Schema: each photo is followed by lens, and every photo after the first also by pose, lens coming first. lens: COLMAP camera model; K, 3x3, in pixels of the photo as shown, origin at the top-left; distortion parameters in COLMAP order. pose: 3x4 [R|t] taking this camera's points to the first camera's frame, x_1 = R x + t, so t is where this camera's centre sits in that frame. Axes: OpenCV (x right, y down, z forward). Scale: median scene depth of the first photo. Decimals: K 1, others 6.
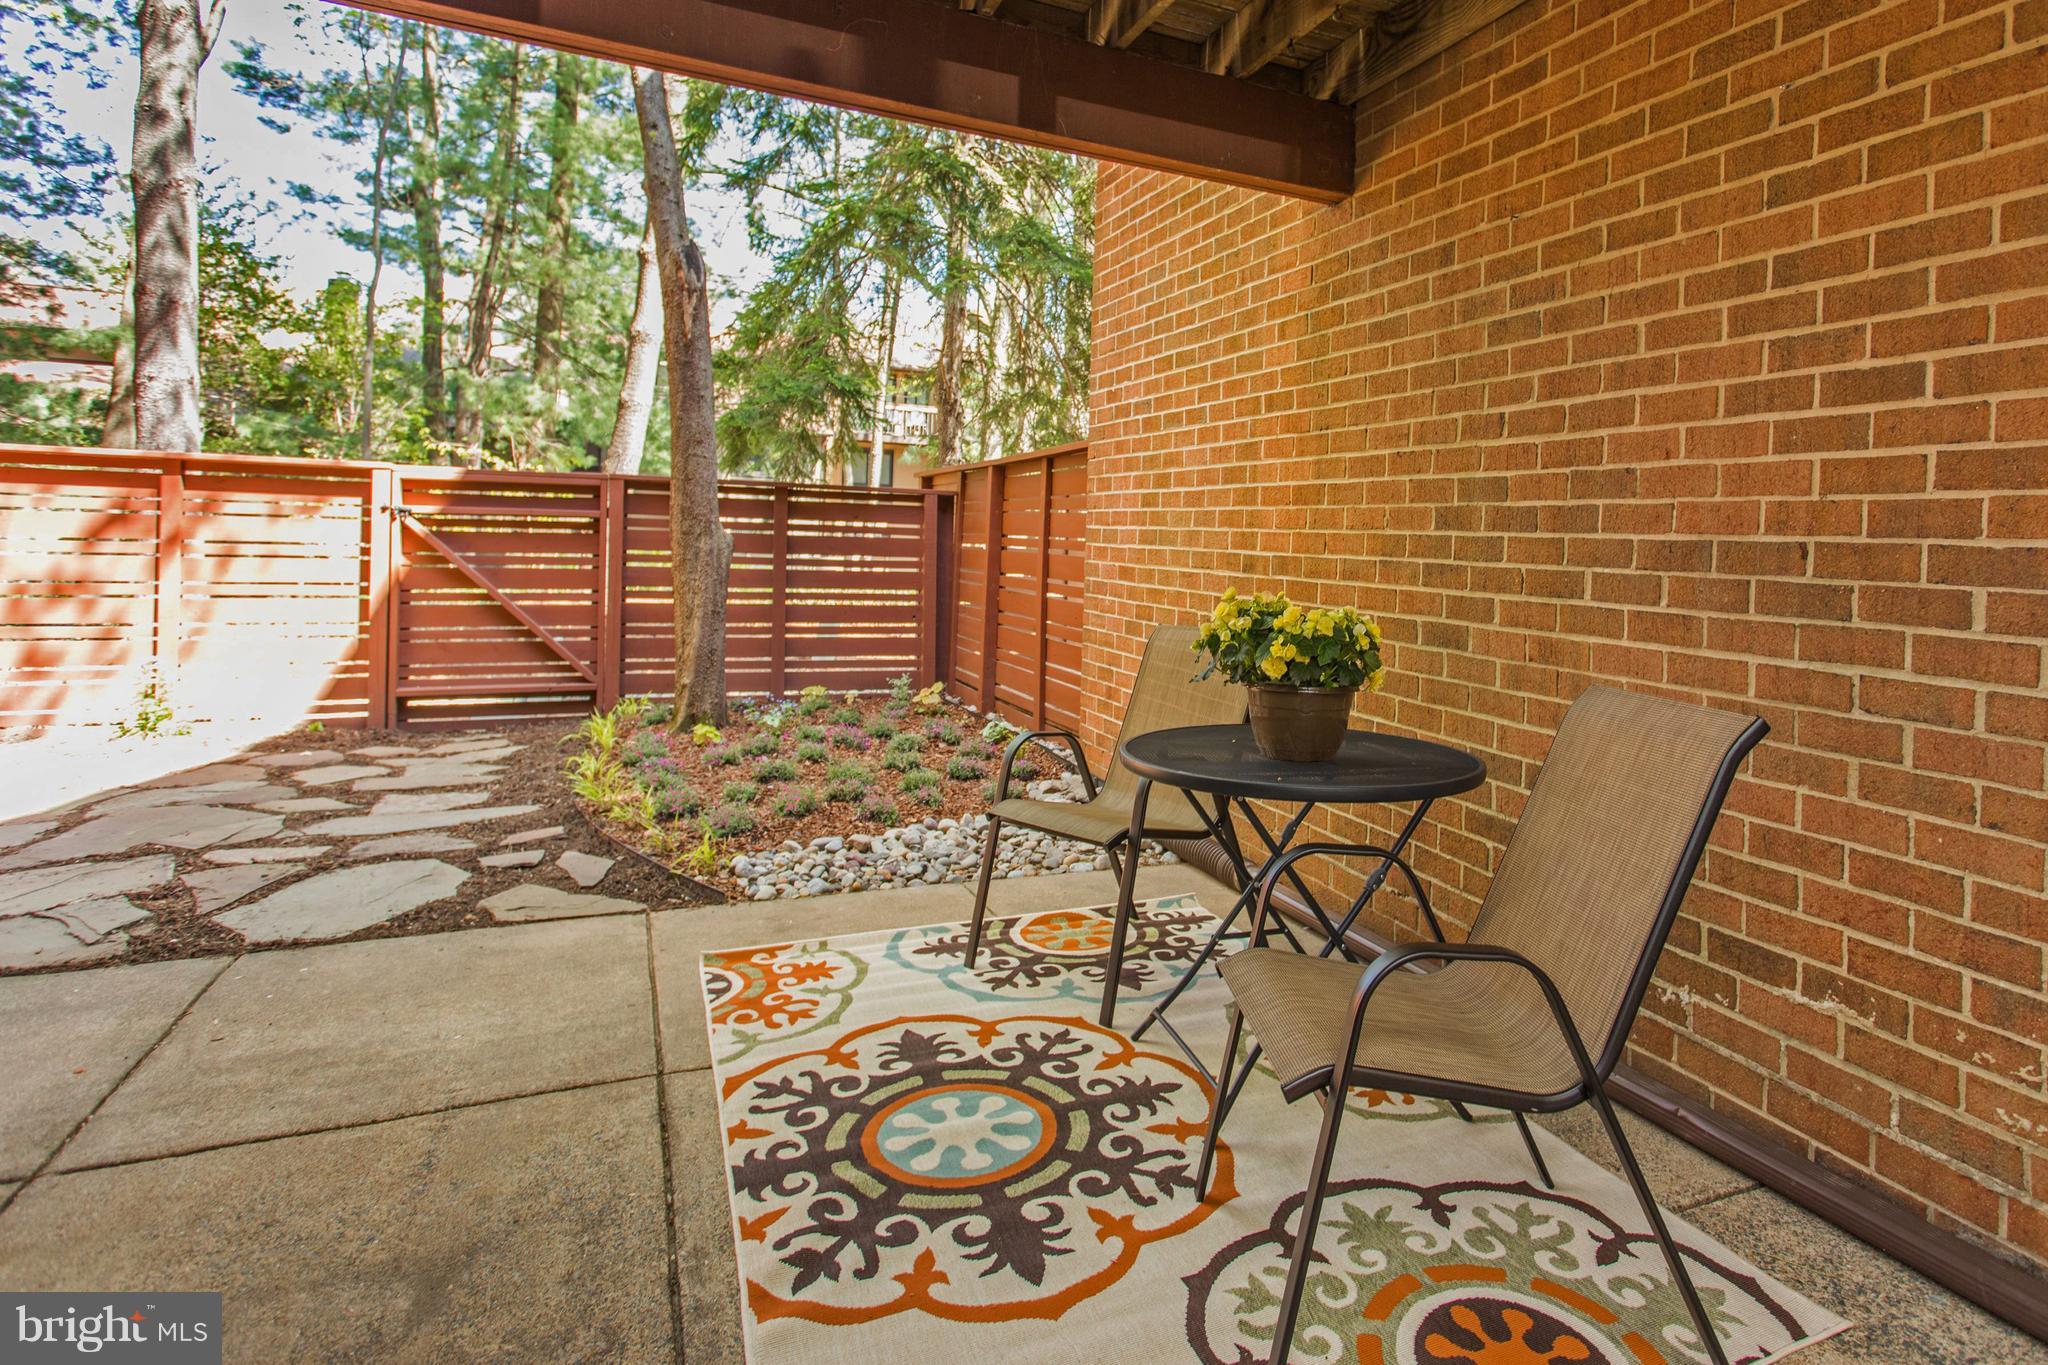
lens RADIAL K [[999.7, 0, 1024.0], [0, 999.7, 682.5], [0, 0, 1]] dist [-0.060362, 0.033548]
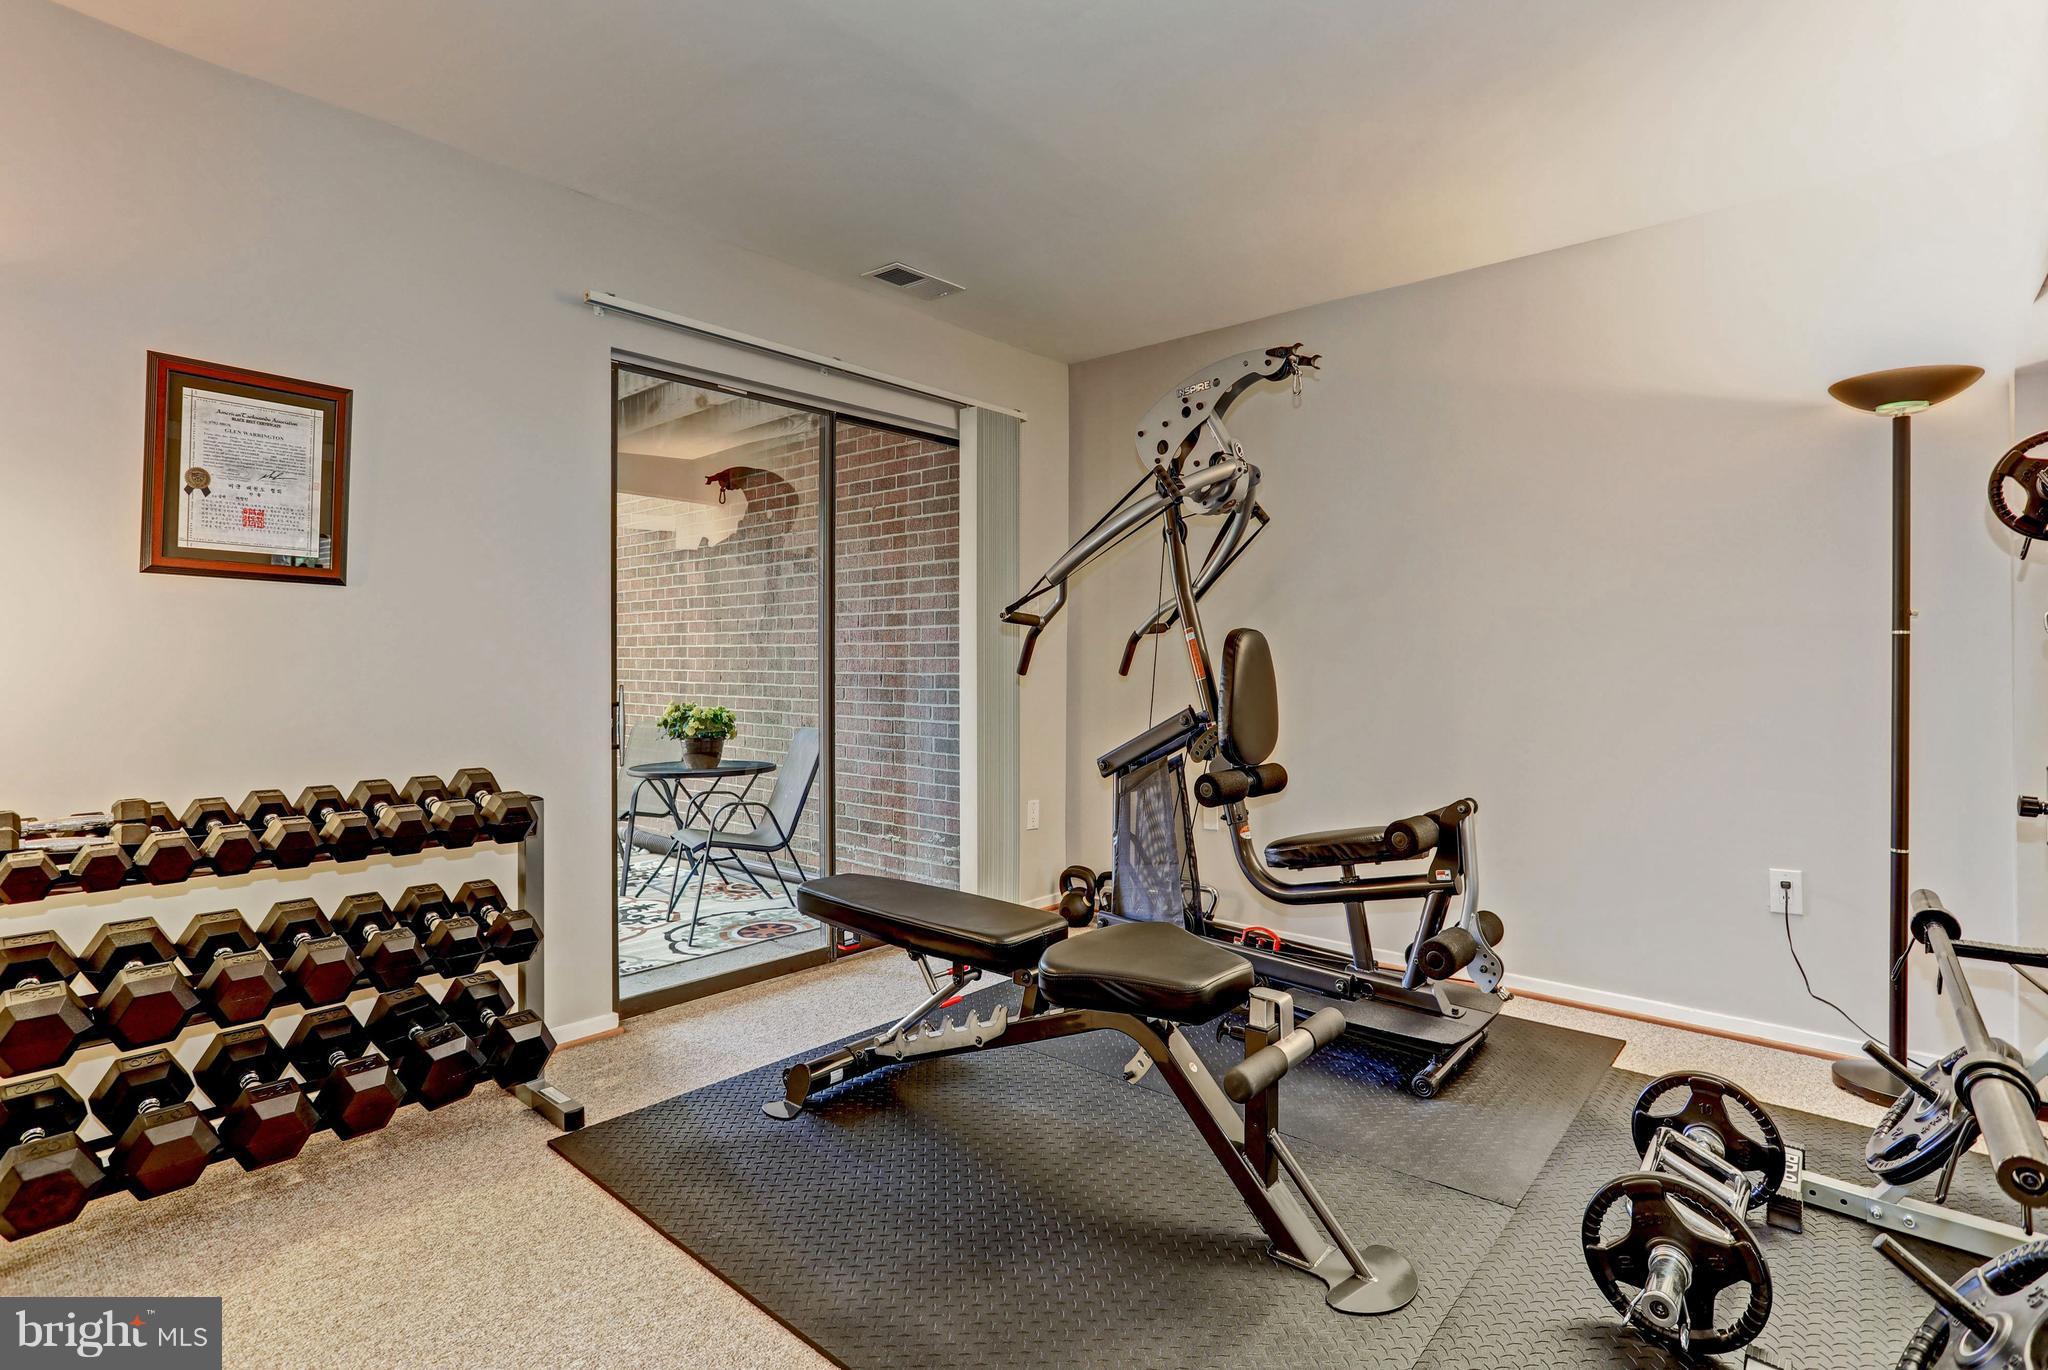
lens RADIAL K [[999.7, 0, 1024.0], [0, 999.7, 685.0], [0, 0, 1]] dist [-0.060362, 0.033548]
pose [[0.864591, -0.019368, 0.502103, -0.222872], [0.082599, 0.991142, -0.103999, 0.172452], [-0.495641, 0.131390, 0.858532, -1.305544]]
